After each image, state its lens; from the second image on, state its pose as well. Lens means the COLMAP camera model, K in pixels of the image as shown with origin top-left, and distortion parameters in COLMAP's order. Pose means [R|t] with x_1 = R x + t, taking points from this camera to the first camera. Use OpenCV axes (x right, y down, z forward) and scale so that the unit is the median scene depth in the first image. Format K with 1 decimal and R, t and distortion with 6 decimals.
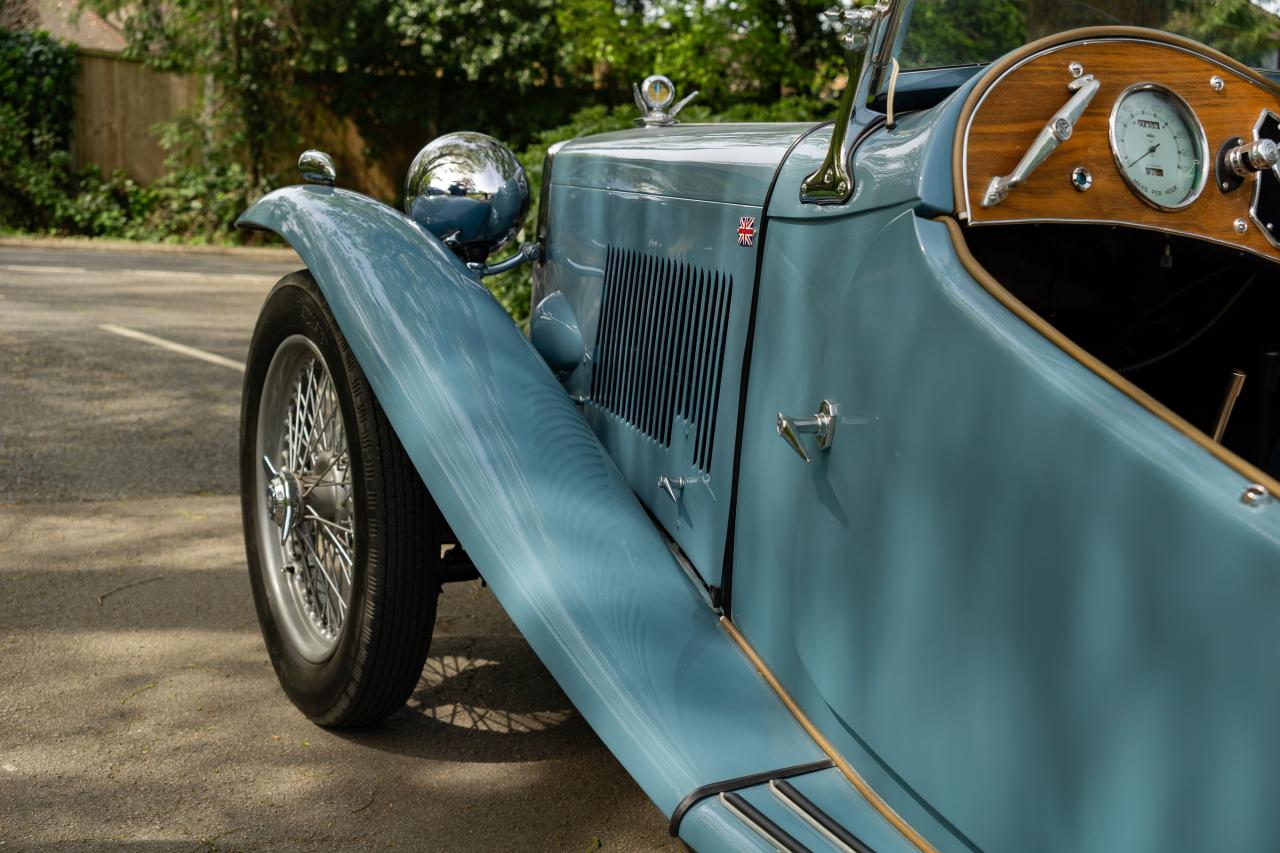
lens RADIAL K [[1699.9, 0, 640.0], [0, 1699.9, 426.5], [0, 0, 1]] dist [-0.073567, 0.296222]
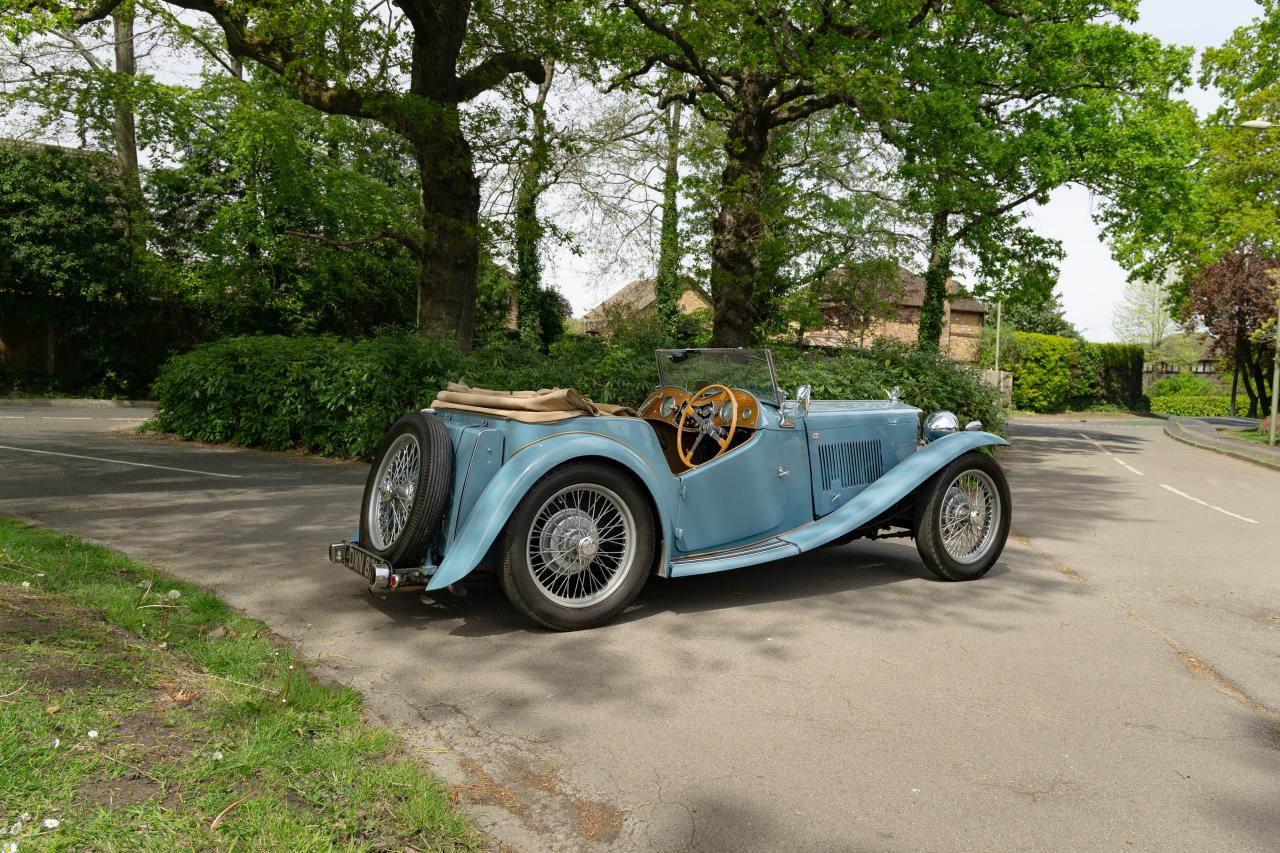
lens RADIAL K [[983.6, 0, 640.0], [0, 983.6, 426.5], [0, 0, 1]] dist [0.026347, 0.004080]
pose [[0.882143, -0.033283, 0.469803, -0.083834], [0.061798, 0.997056, -0.045400, 0.009603], [-0.466909, 0.069082, 0.881603, -0.183952]]
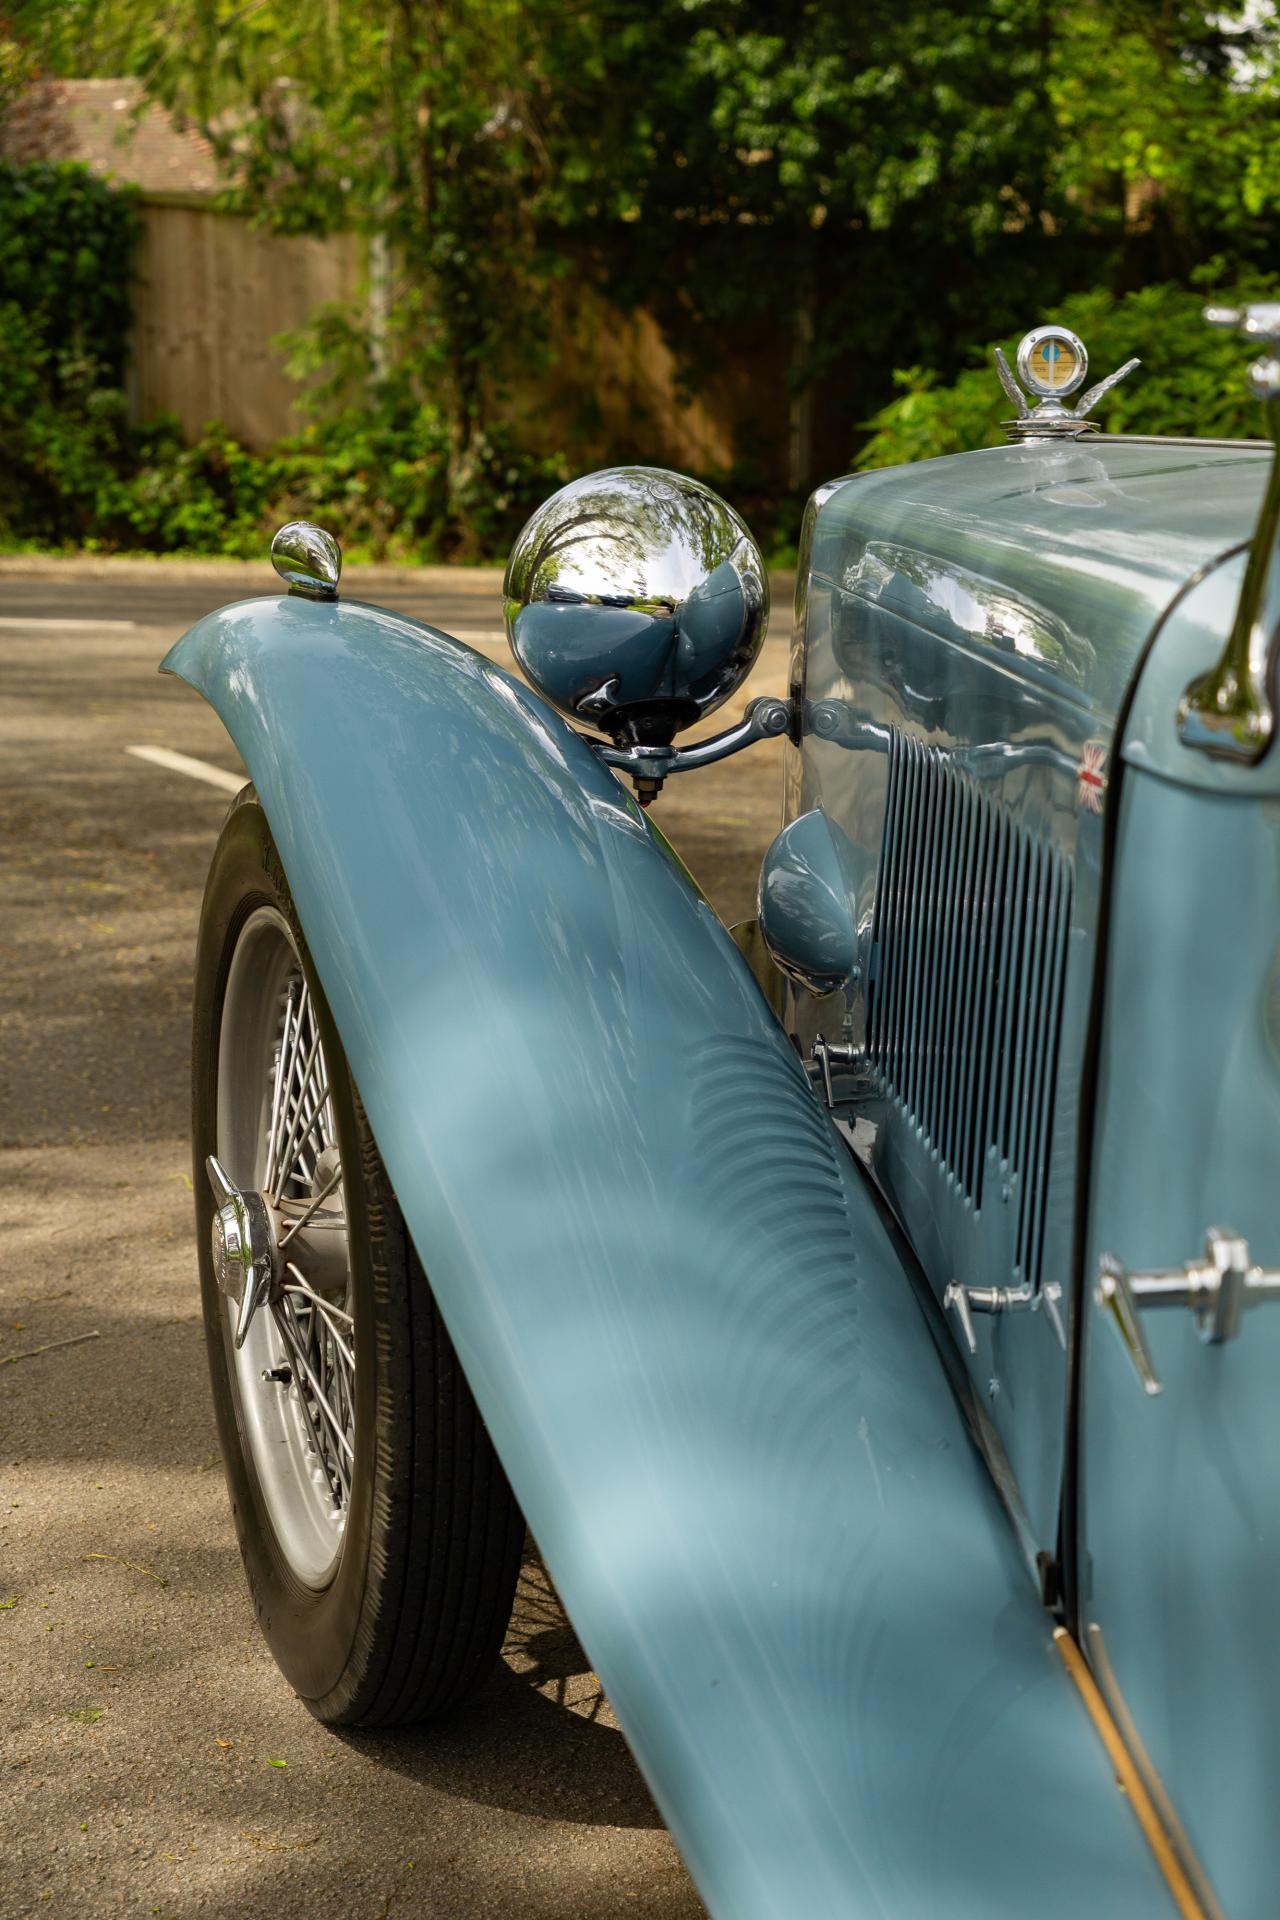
lens RADIAL K [[3275.3, 0, 640.0], [0, 3275.3, 960.0], [0, 0, 1]] dist [0.023344, 0.336214]
pose [[0.983612, 0.002996, -0.180273, 0.009002], [0.001178, 0.999734, 0.023043, -0.007874], [0.180294, -0.022878, 0.983347, 0.013256]]
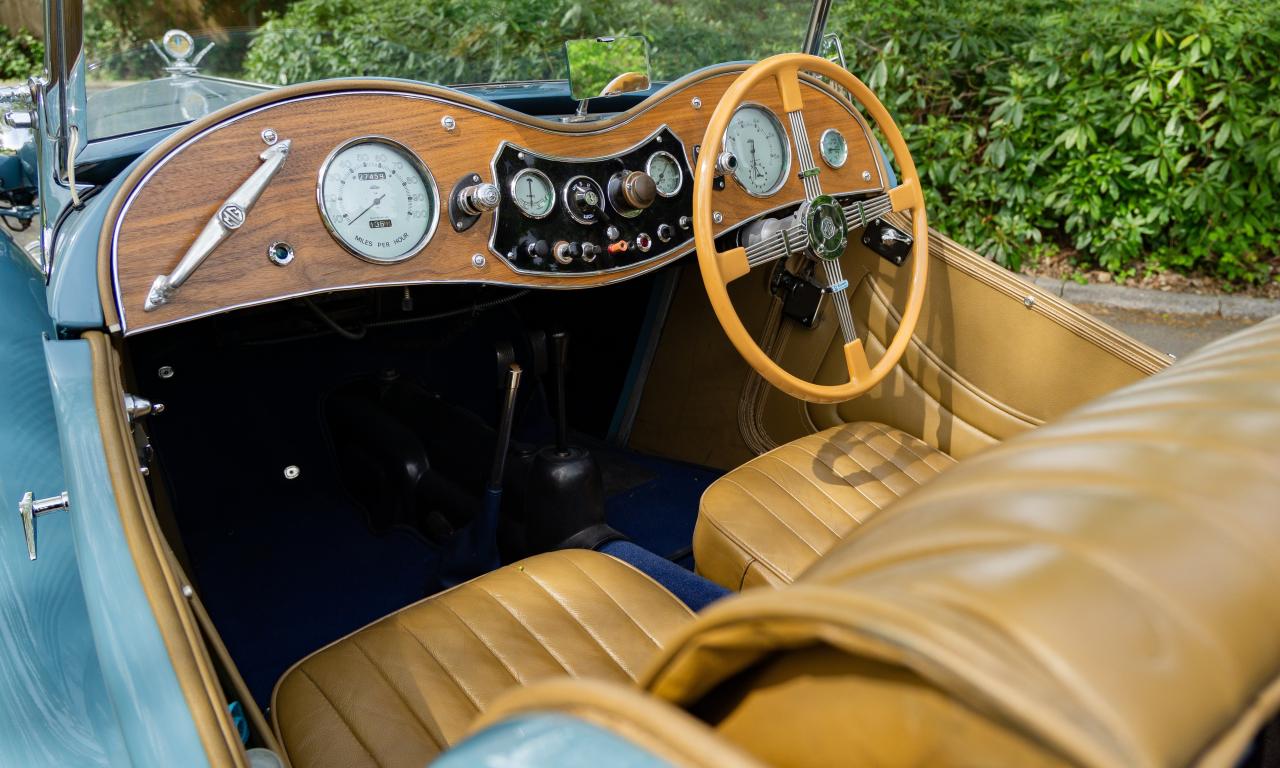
lens RADIAL K [[982.3, 0, 641.1], [0, 982.3, 361.5], [0, 0, 1]] dist [0.058170, -0.056072]
pose [[0.977859, -0.105972, 0.180447, 0.026682], [0.068007, 0.976419, 0.204894, -0.014151], [-0.197905, -0.188086, 0.962007, 0.028391]]
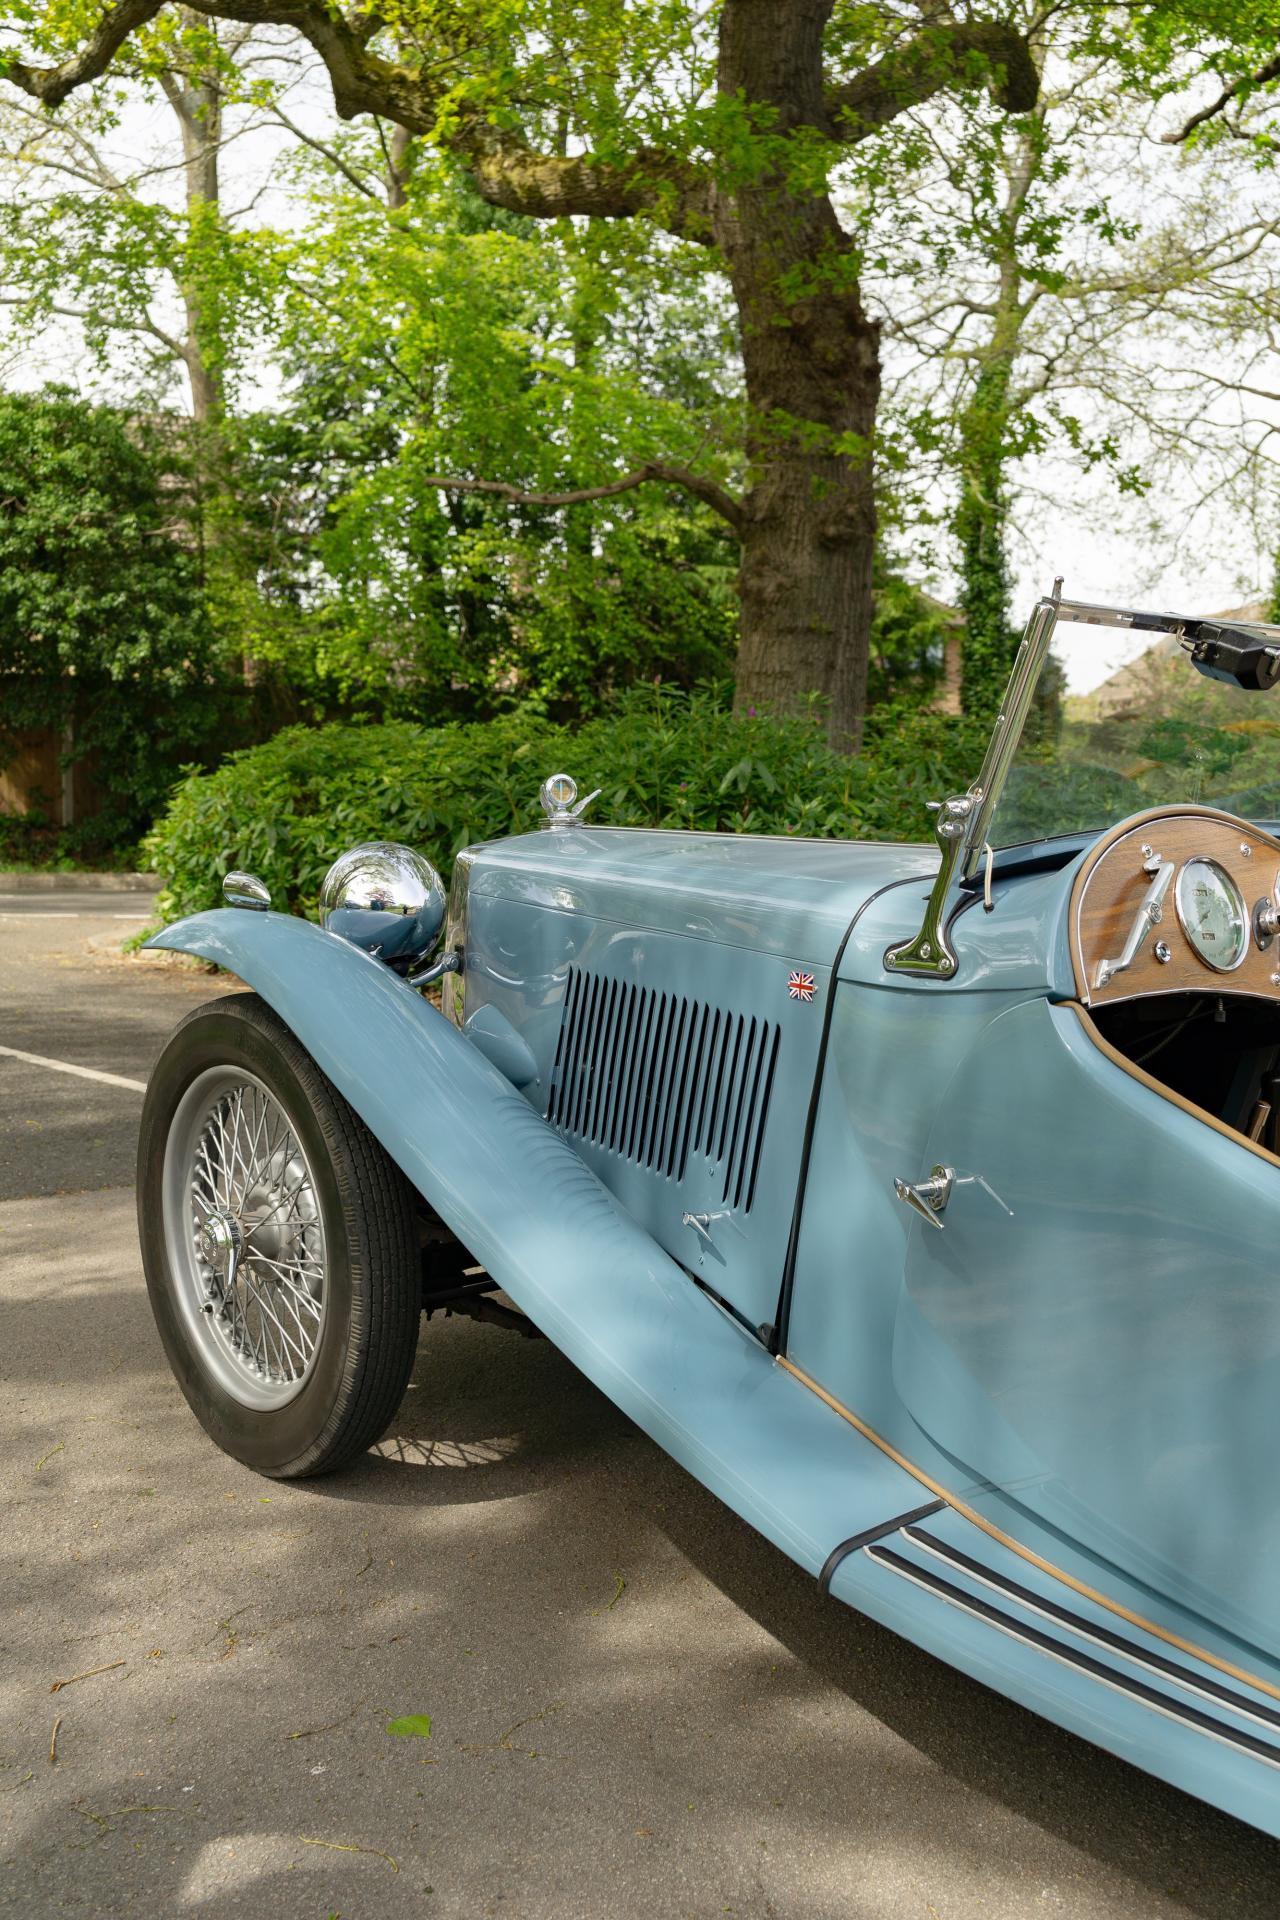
lens RADIAL K [[1837.2, 0, 640.0], [0, 1837.2, 960.0], [0, 0, 1]] dist [-0.009477, -0.005882]
pose [[0.979955, -0.039614, 0.195240, -0.022695], [0.047274, 0.998278, -0.034726, -0.008678], [-0.193528, 0.043260, 0.980141, -0.007477]]
